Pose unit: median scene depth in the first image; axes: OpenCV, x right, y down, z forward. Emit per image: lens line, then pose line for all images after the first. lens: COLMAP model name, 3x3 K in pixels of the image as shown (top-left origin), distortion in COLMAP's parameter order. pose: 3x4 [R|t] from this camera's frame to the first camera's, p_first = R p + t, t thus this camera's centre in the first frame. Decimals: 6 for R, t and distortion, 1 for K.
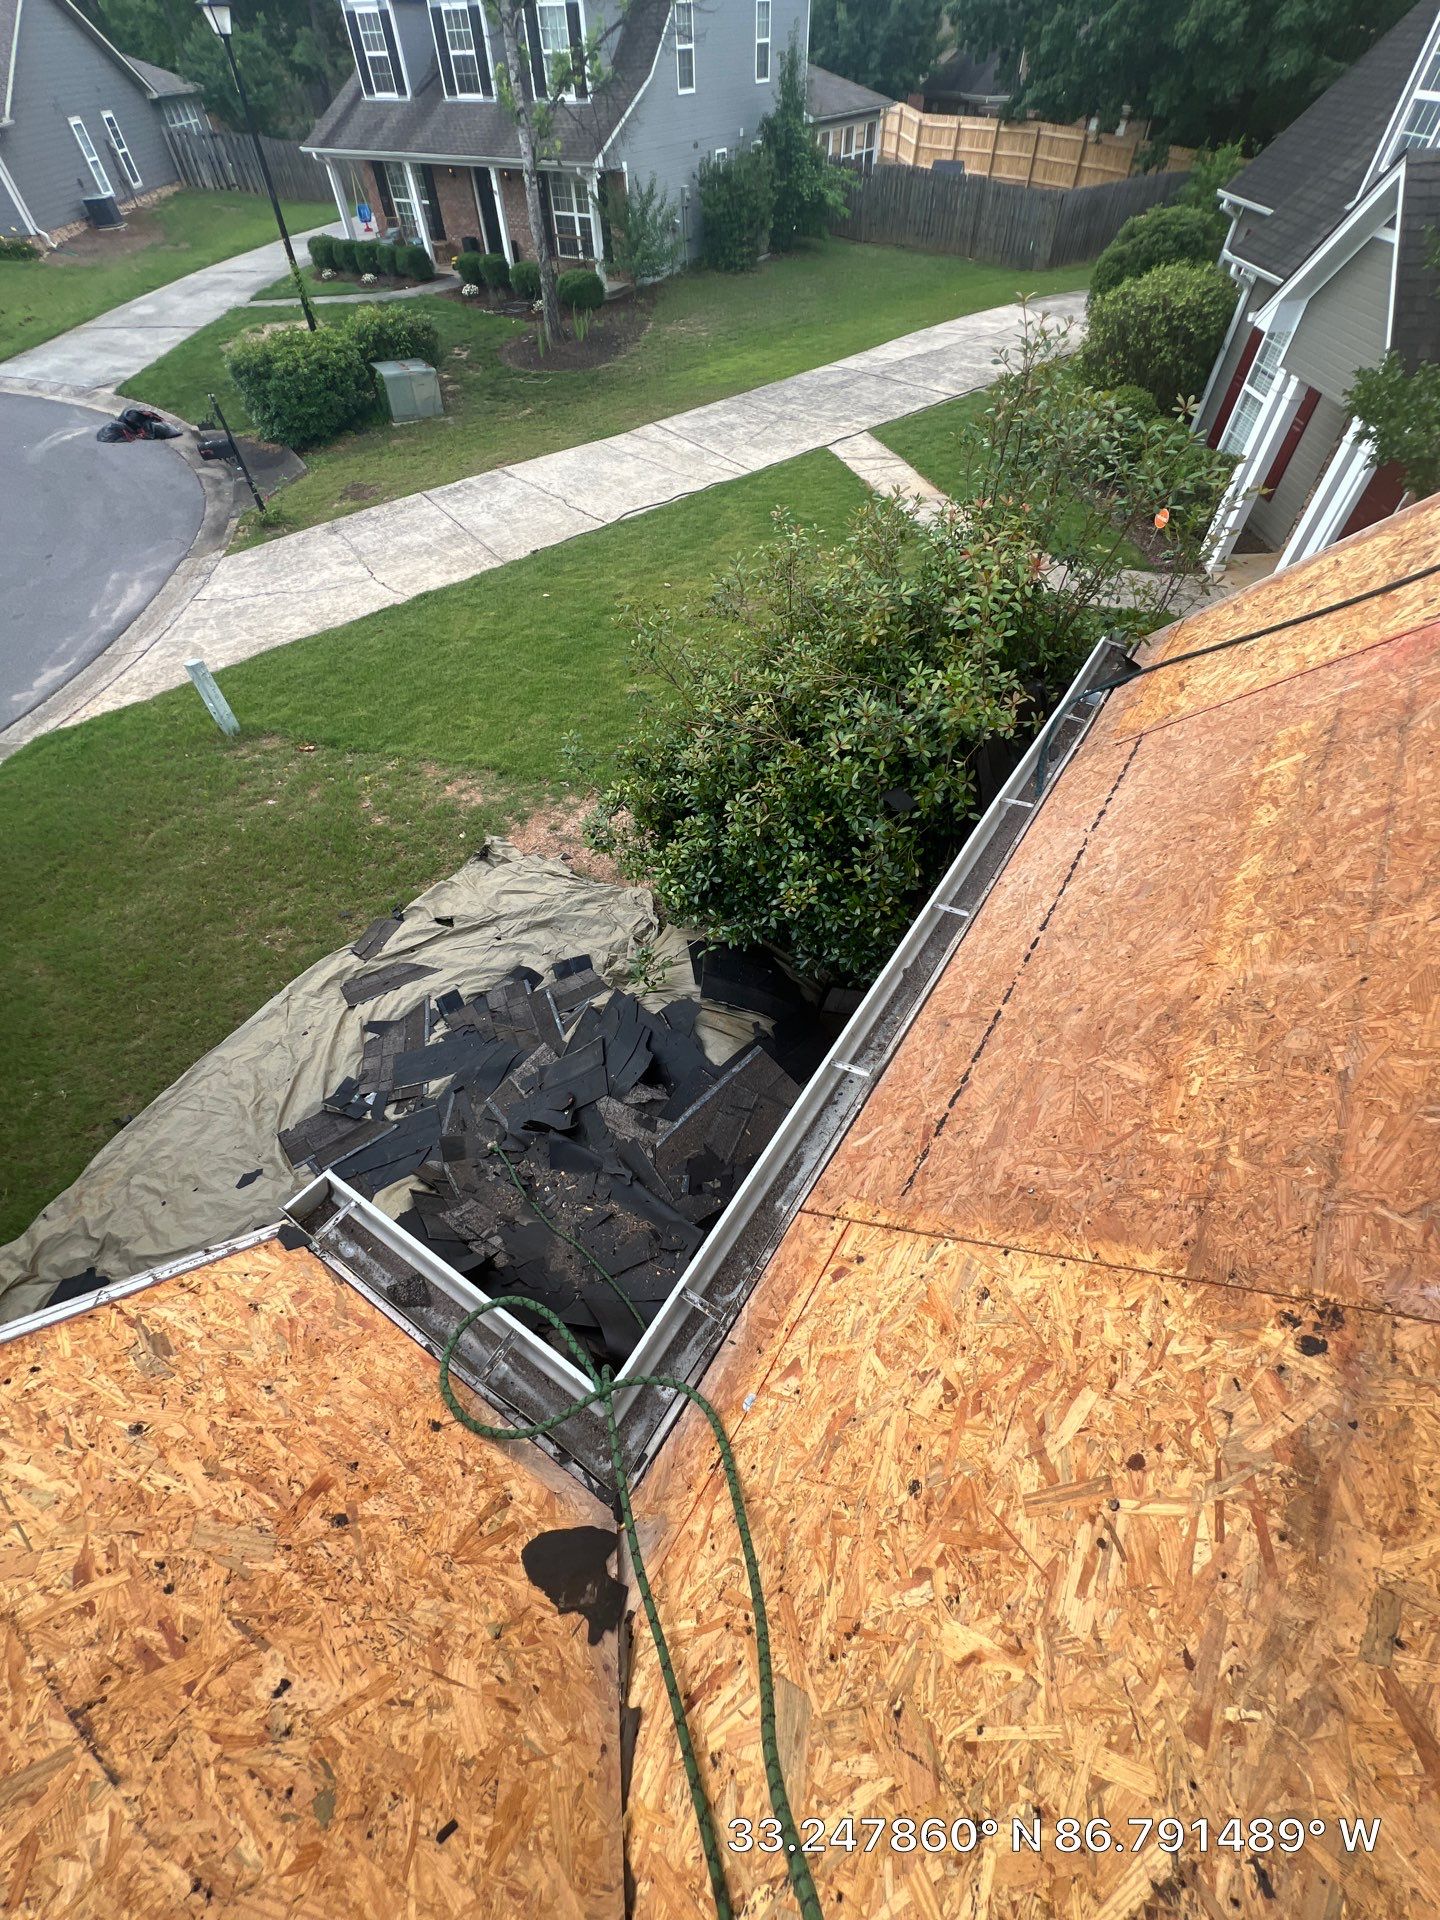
lens RADIAL K [[772.8, 0, 720.0], [0, 772.8, 960.0], [0, 0, 1]] dist [-0.000305, 0.000098]
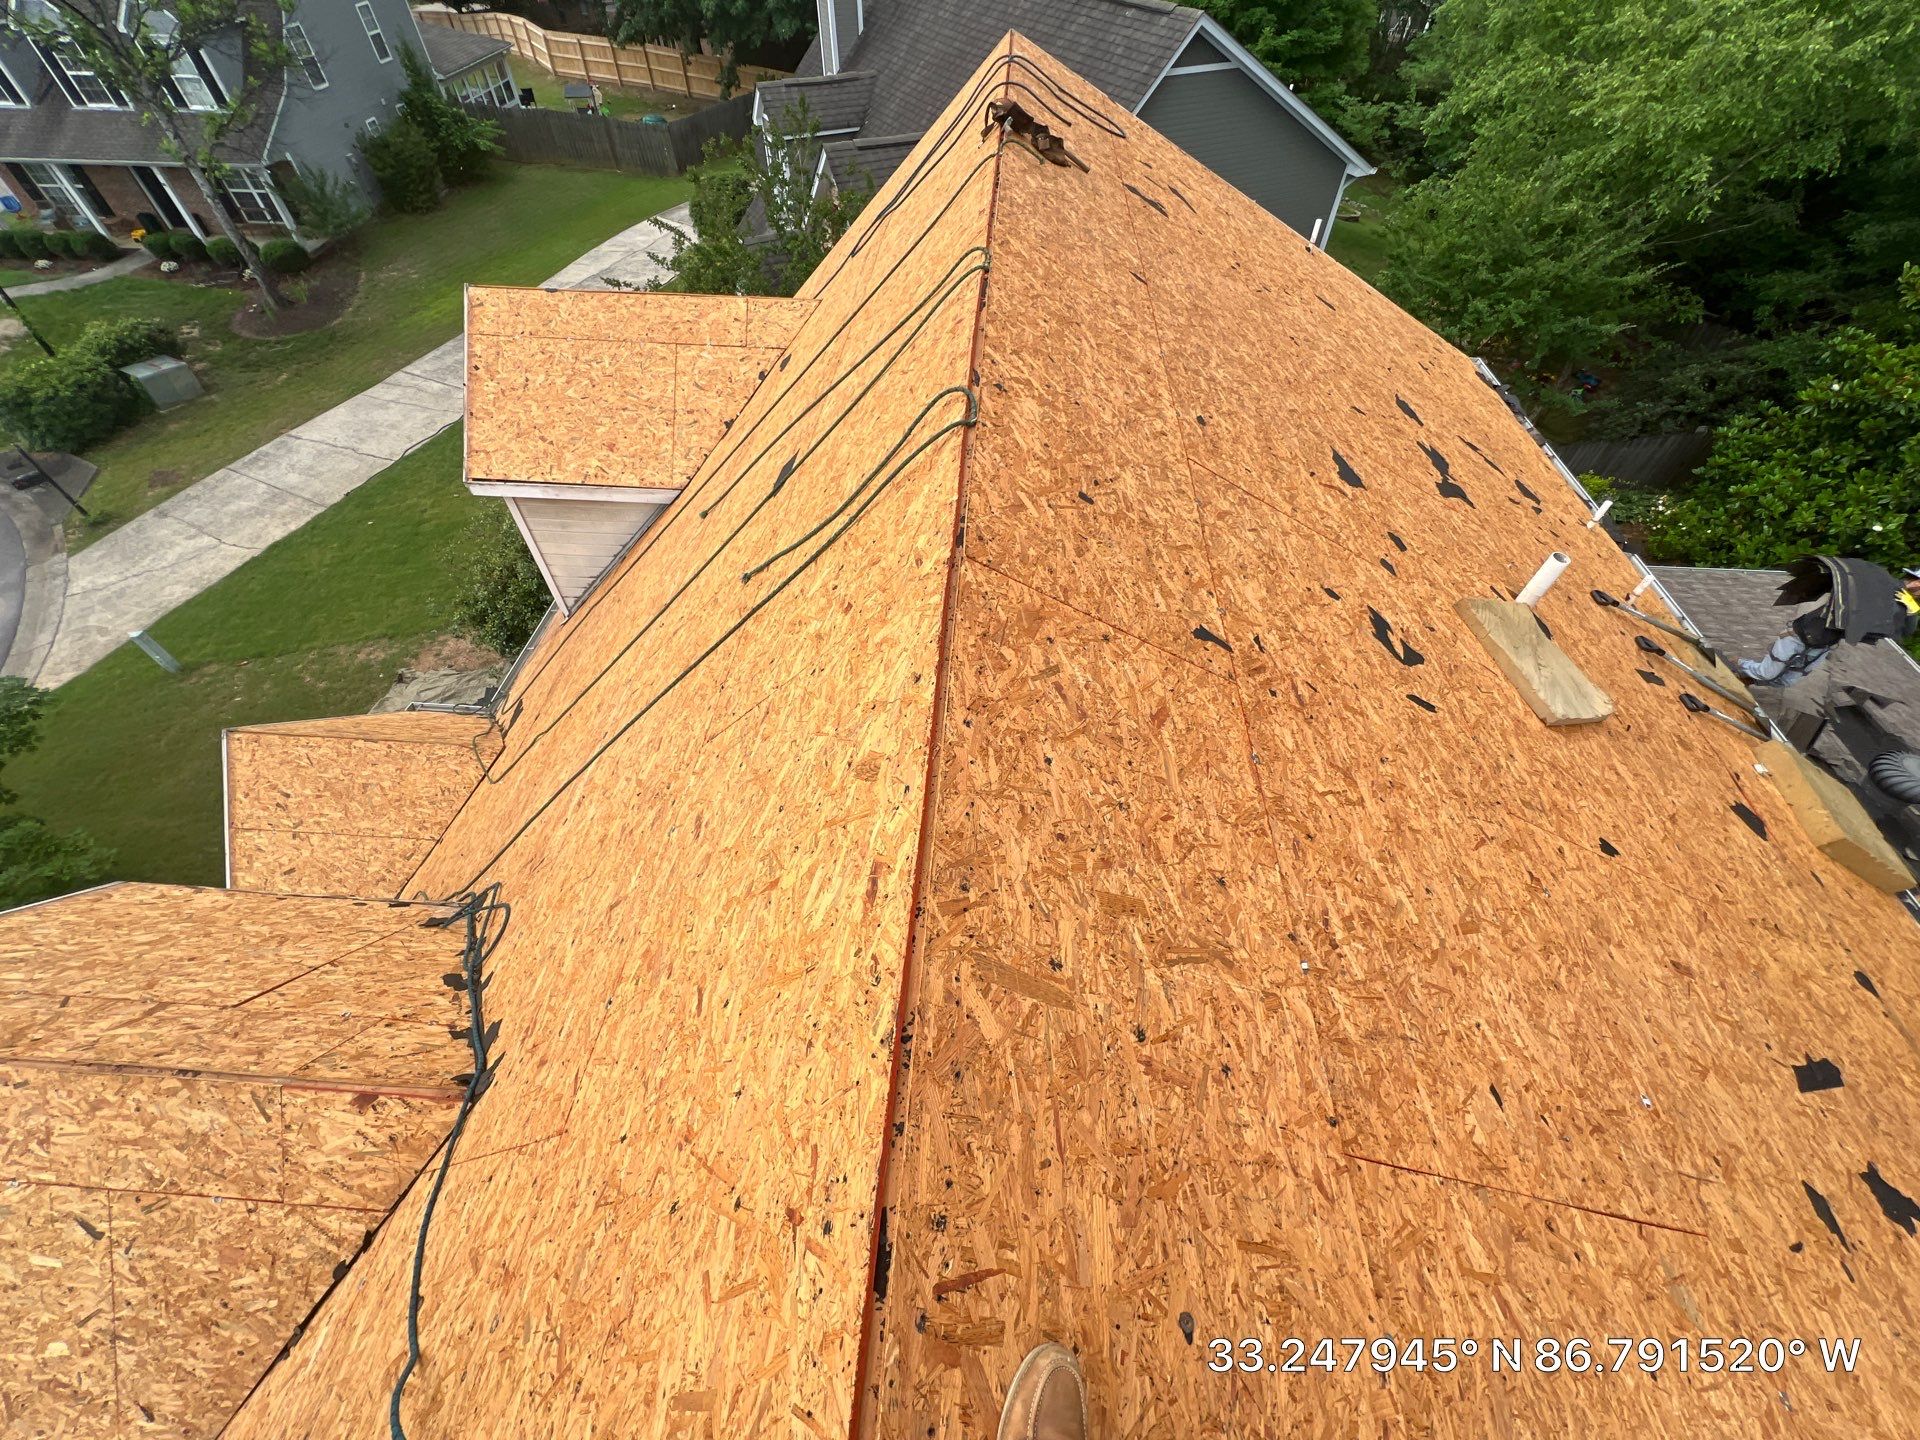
lens RADIAL K [[772.8, 0, 960.0], [0, 772.8, 720.0], [0, 0, 1]] dist [-0.000305, 0.000098]
pose [[0.871229, -0.354228, 0.339828, 0.169470], [0.361708, 0.931280, 0.043420, 0.311650], [-0.331856, 0.085089, 0.939485, -1.012655]]
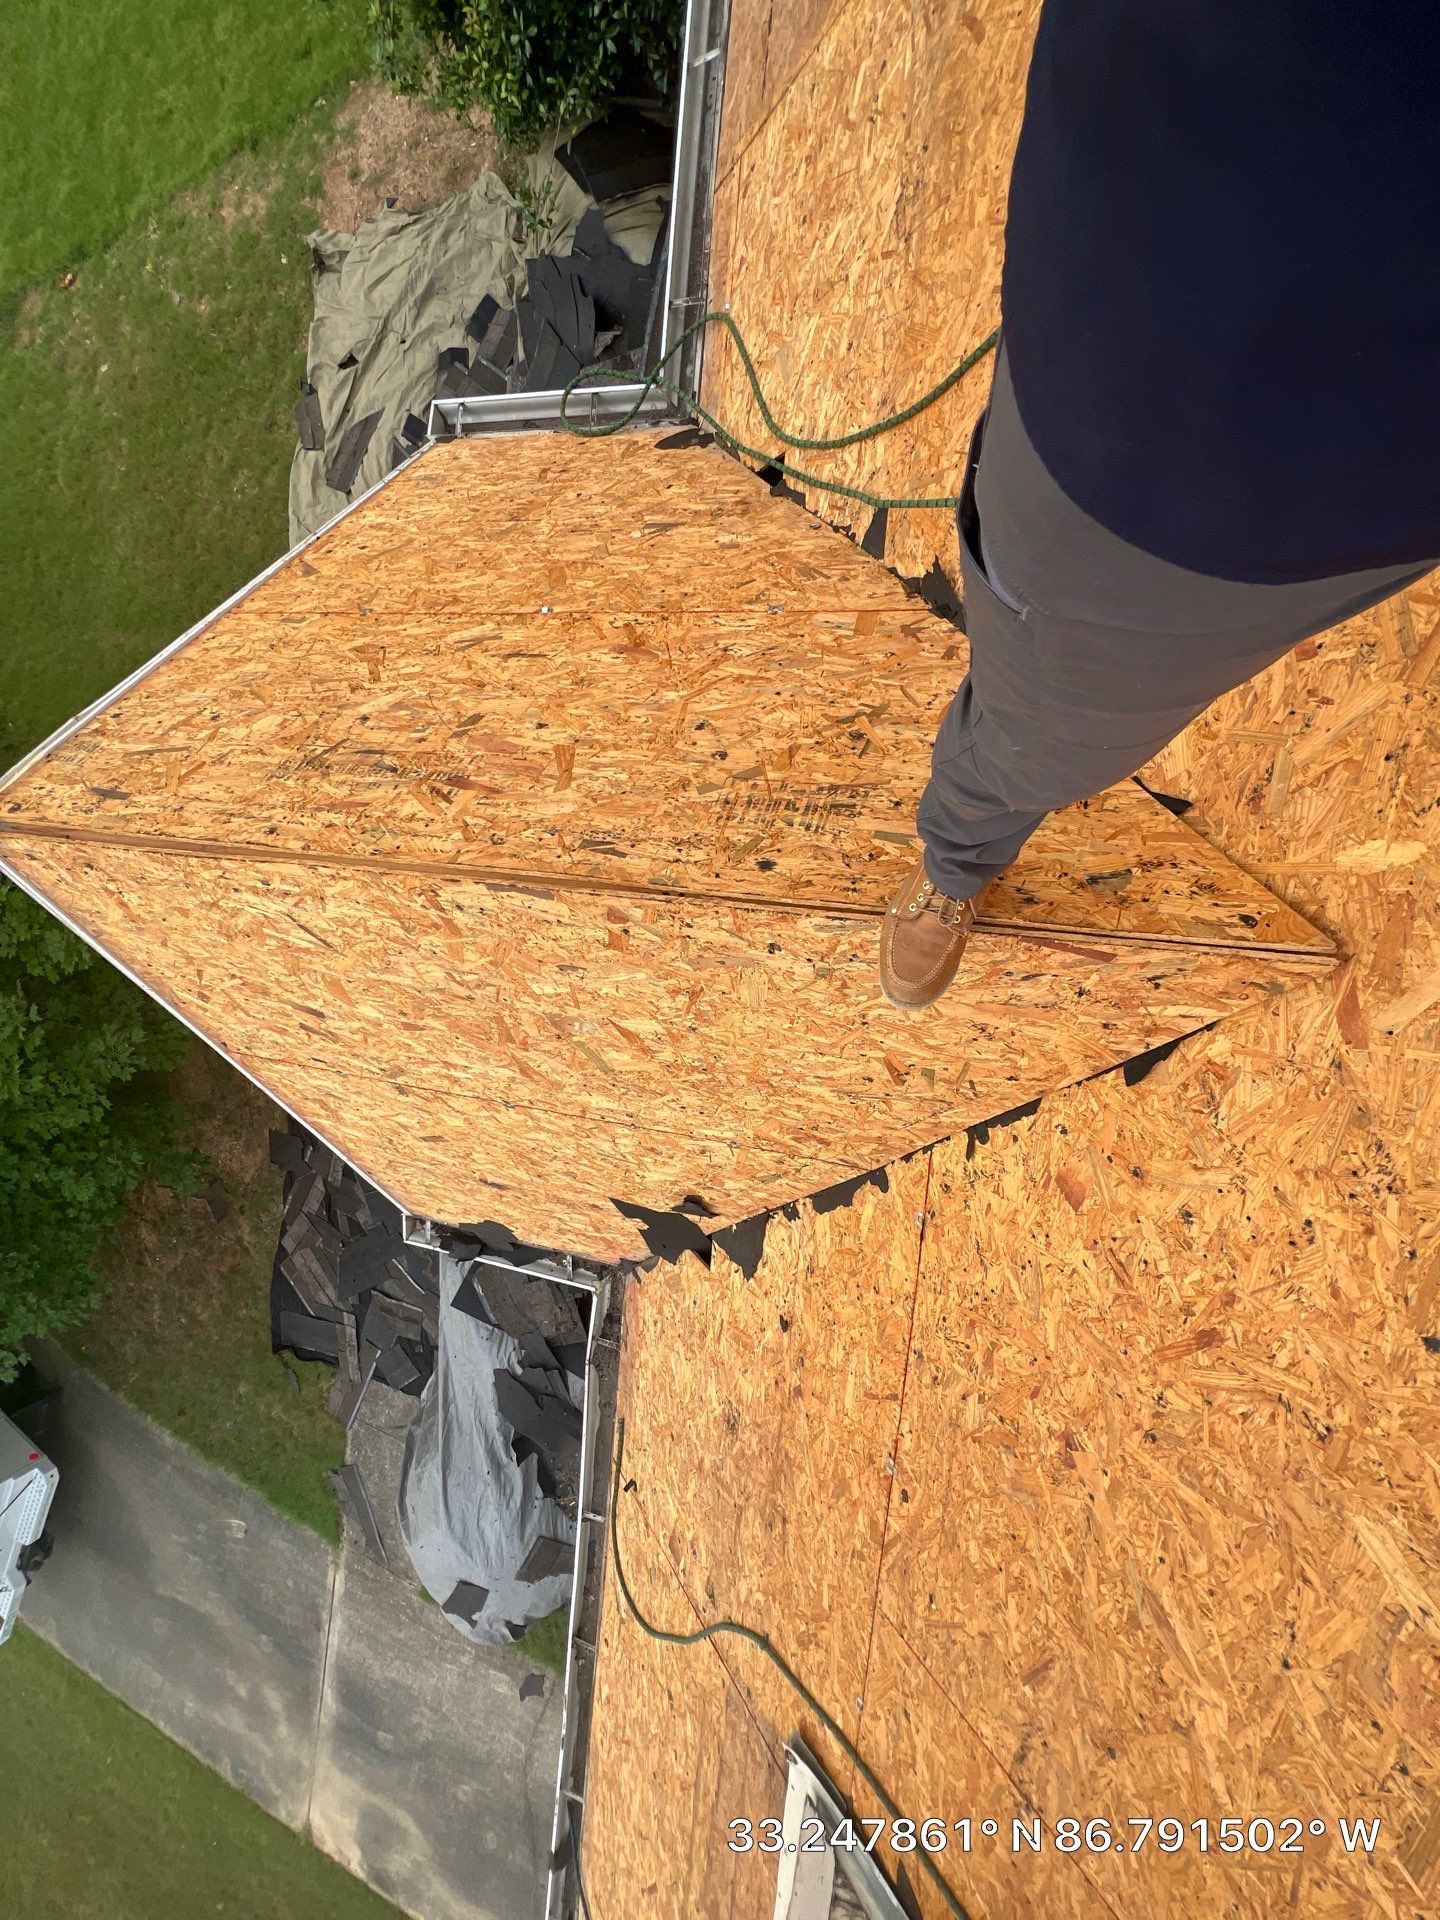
lens RADIAL K [[772.8, 0, 720.0], [0, 772.8, 960.0], [0, 0, 1]] dist [-0.000305, 0.000098]
pose [[0.855585, -0.442669, -0.268363, -0.026305], [0.511162, 0.640553, 0.573066, 0.090038], [-0.081778, -0.627484, 0.774323, -0.196872]]
